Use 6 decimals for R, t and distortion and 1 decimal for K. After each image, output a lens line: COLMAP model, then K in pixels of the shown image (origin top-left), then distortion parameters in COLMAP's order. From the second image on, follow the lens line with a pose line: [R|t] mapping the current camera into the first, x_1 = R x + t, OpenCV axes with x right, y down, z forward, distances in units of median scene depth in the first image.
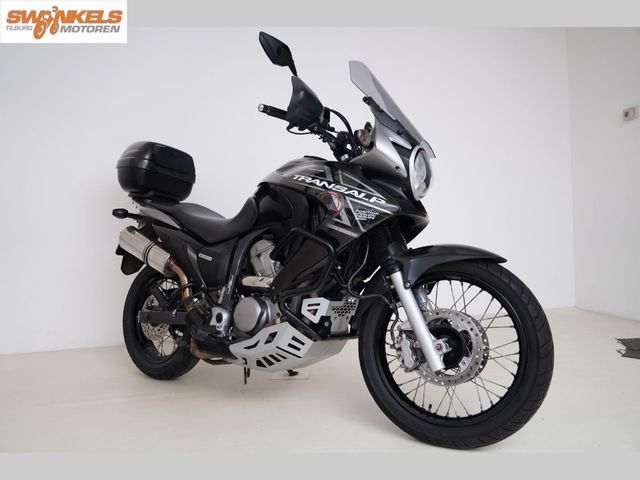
lens RADIAL K [[465.9, 0, 308.1], [0, 465.9, 240.0], [0, 0, 1]] dist [0.003200, -0.000298]
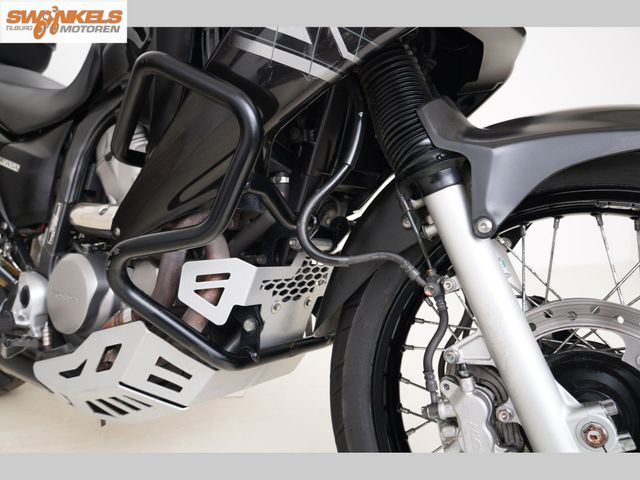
lens RADIAL K [[465.9, 0, 308.1], [0, 465.9, 240.0], [0, 0, 1]] dist [0.003200, -0.000298]
pose [[0.999438, 0.008594, 0.032398, 0.076098], [-0.012360, 0.992948, 0.117908, 0.063993], [-0.031156, -0.118242, 0.992496, 0.626624]]
